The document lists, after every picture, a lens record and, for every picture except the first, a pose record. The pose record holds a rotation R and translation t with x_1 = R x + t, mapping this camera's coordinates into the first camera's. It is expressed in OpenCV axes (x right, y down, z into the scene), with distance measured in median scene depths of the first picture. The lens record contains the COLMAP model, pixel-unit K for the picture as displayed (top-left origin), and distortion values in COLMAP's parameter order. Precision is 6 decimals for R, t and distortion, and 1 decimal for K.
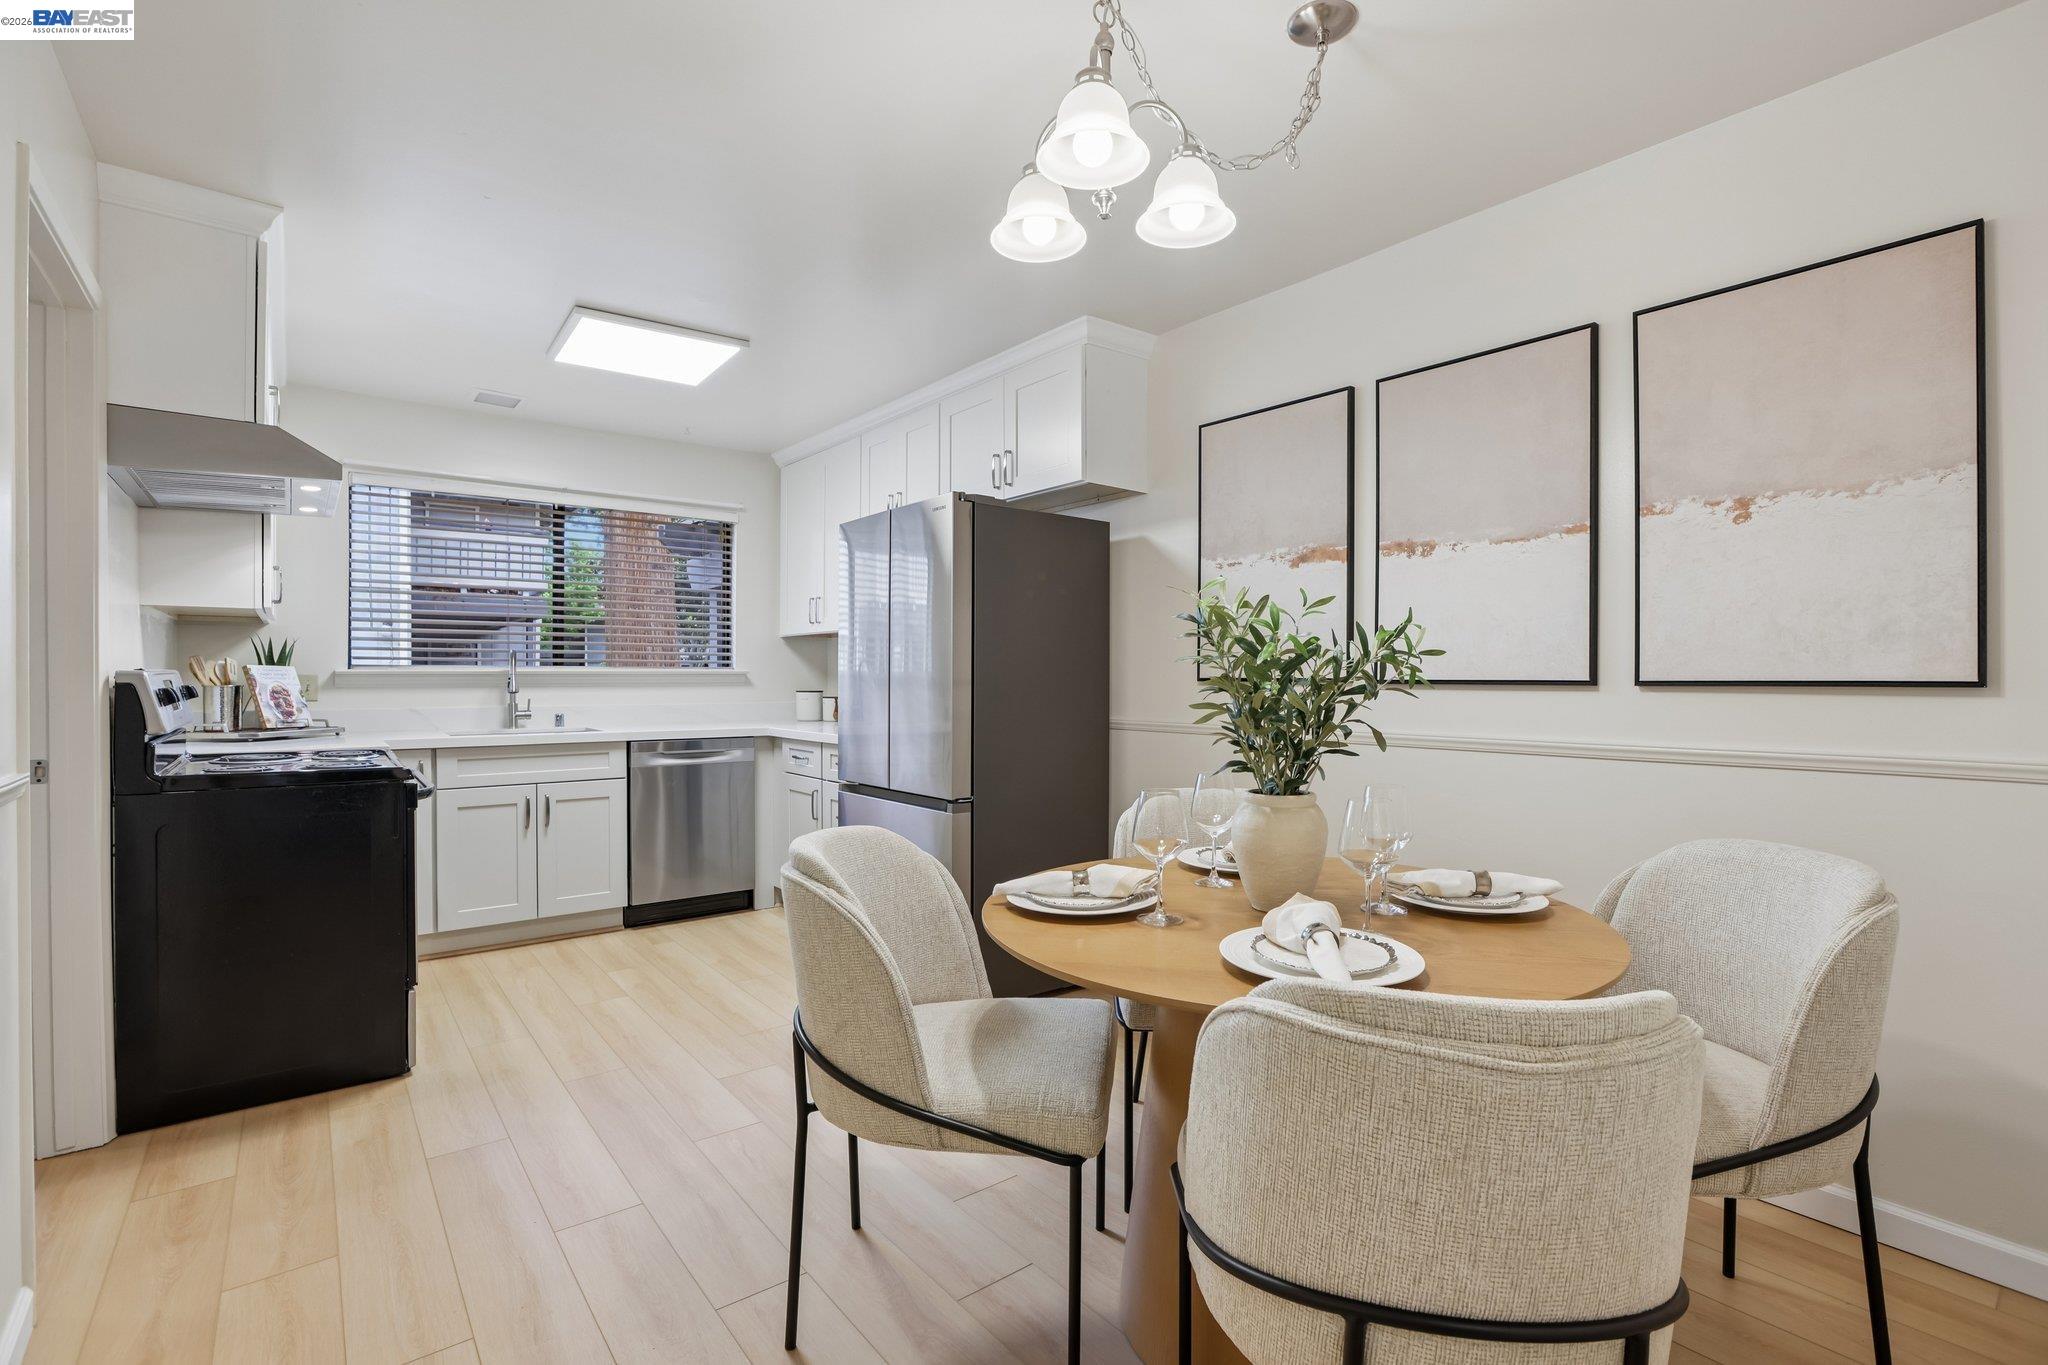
lens RADIAL K [[946.1, 0, 1001.7], [0, 946.1, 684.5], [0, 0, 1]] dist [0.002145, 0.000252]
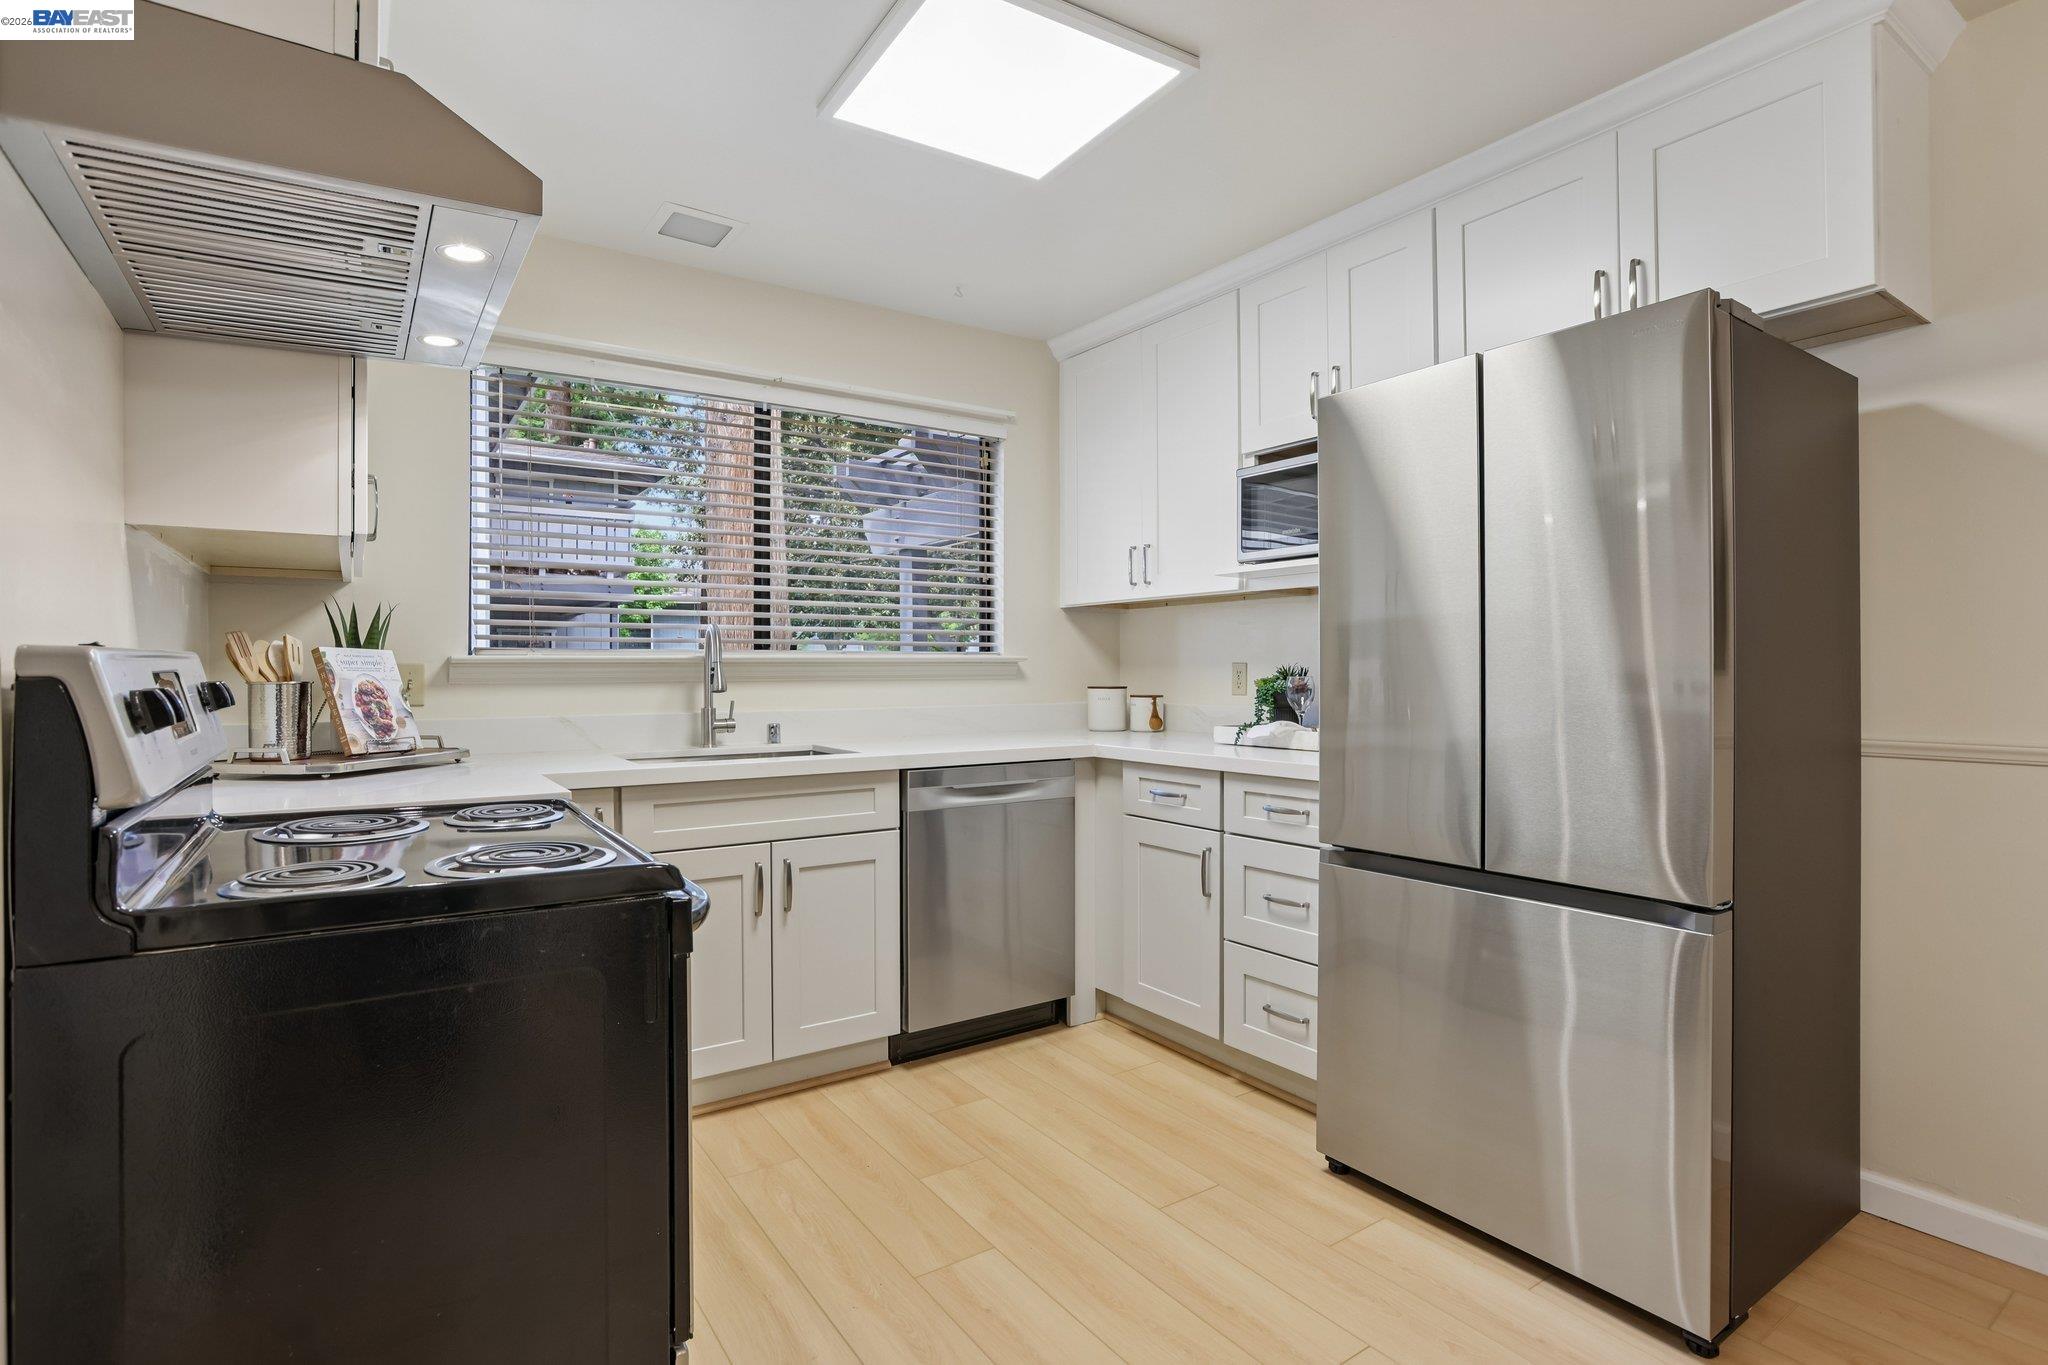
lens RADIAL K [[1002.2, 0, 1029.4], [0, 1002.2, 672.7], [0, 0, 1]] dist [-0.019552, 0.002289]
pose [[0.999122, -0.003420, -0.041750, -0.312879], [0.003239, 0.999985, -0.004392, -0.000298], [0.041765, 0.004253, 0.999118, 0.381527]]
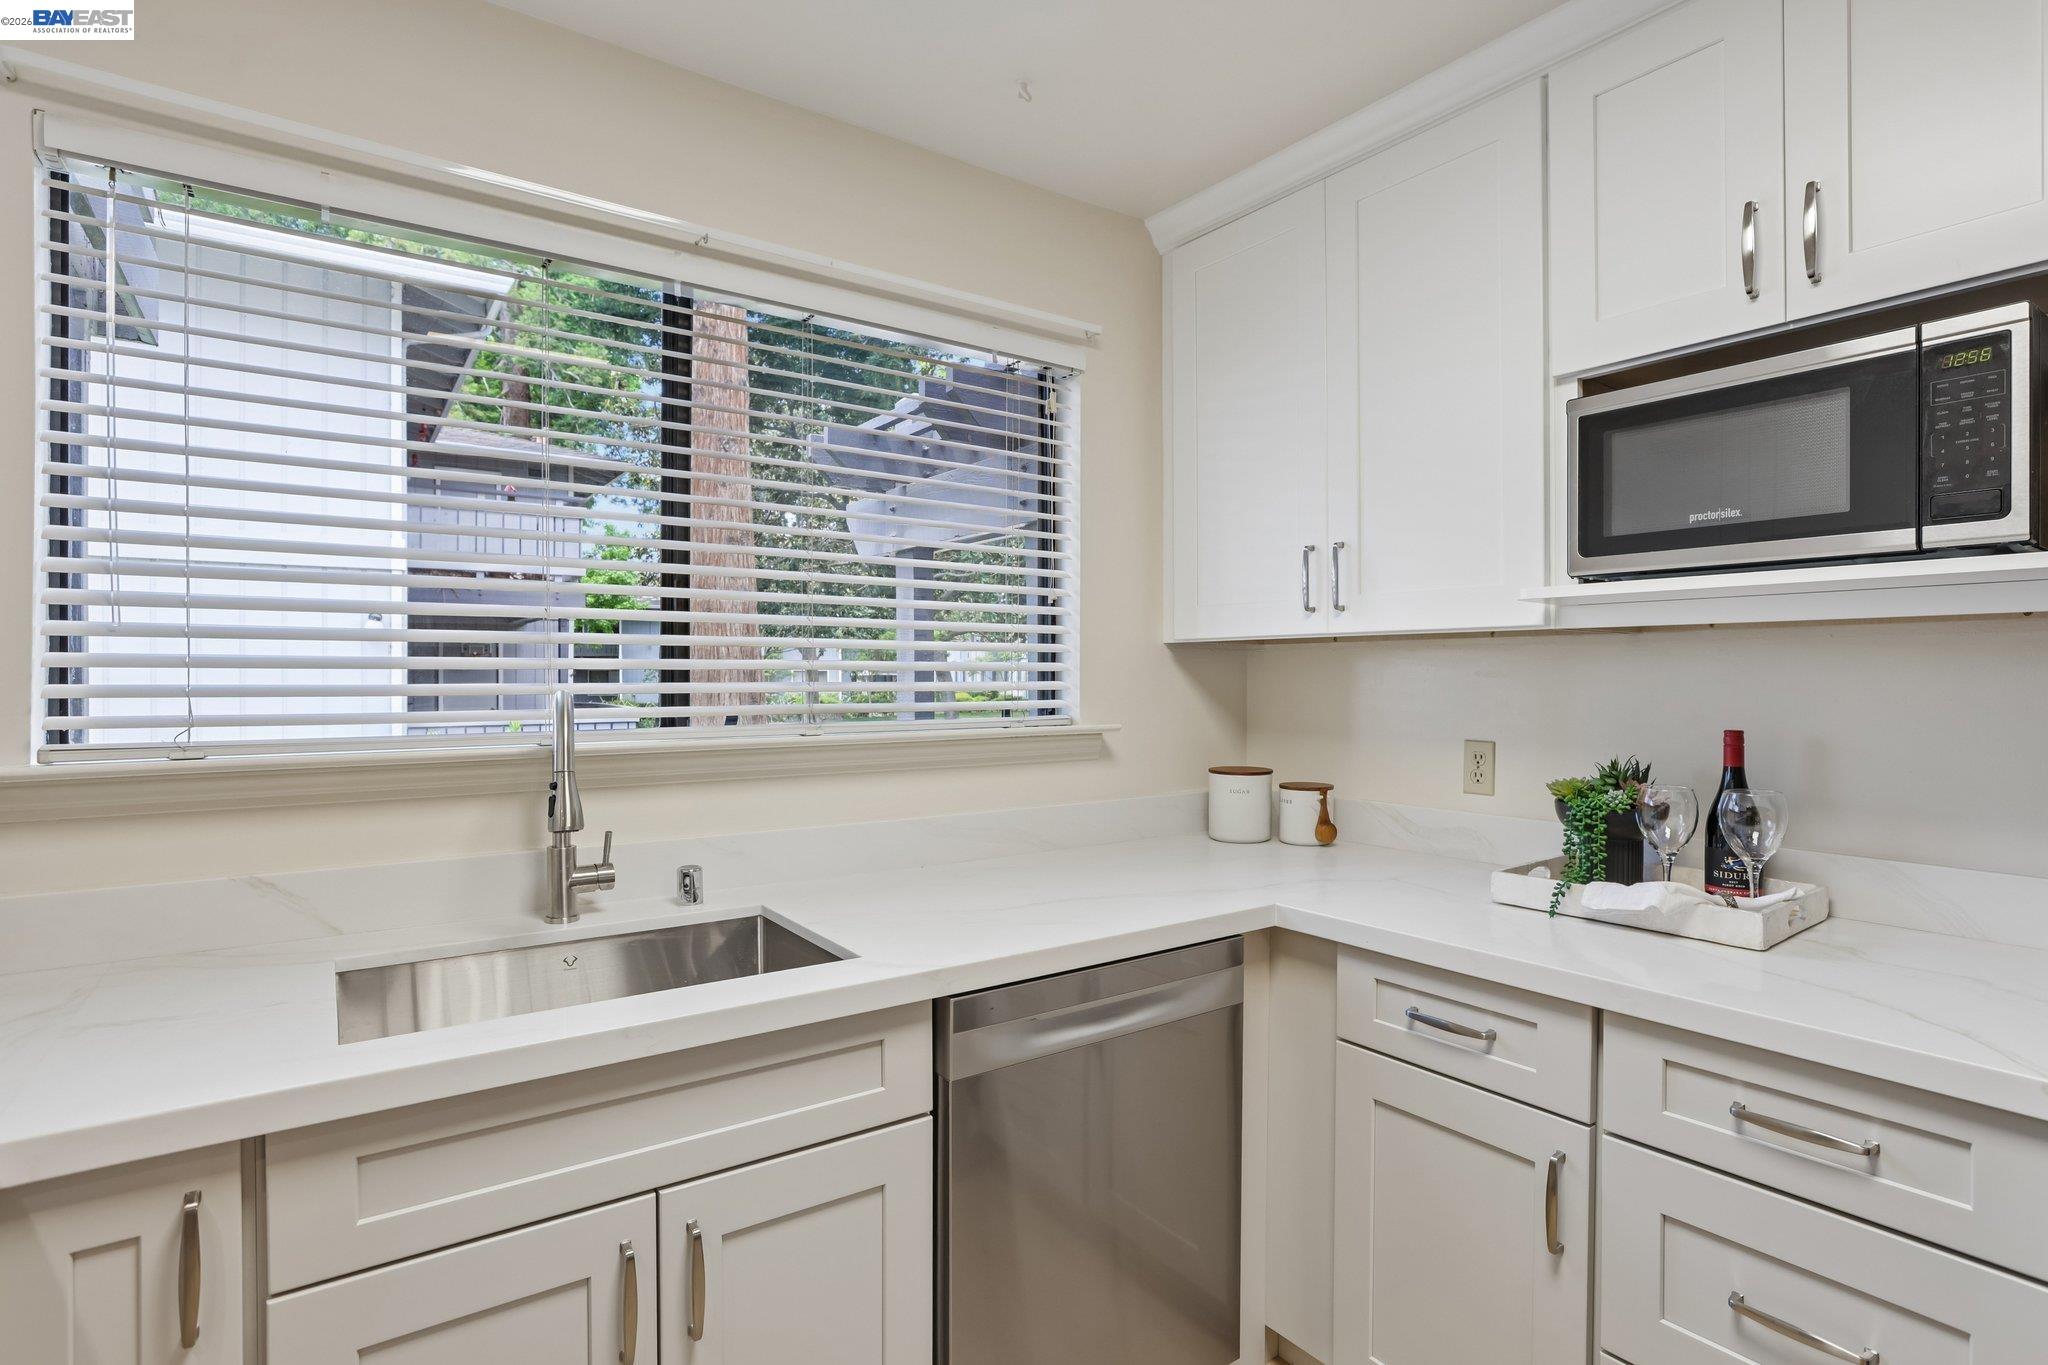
lens RADIAL K [[1002.2, 0, 1028.2], [0, 1002.2, 685.4], [0, 0, 1]] dist [-0.019552, 0.002289]
pose [[0.999778, -0.000693, -0.021074, -0.395862], [0.000770, 0.999993, 0.003675, -0.045453], [0.021072, -0.003691, 0.999771, 0.749309]]
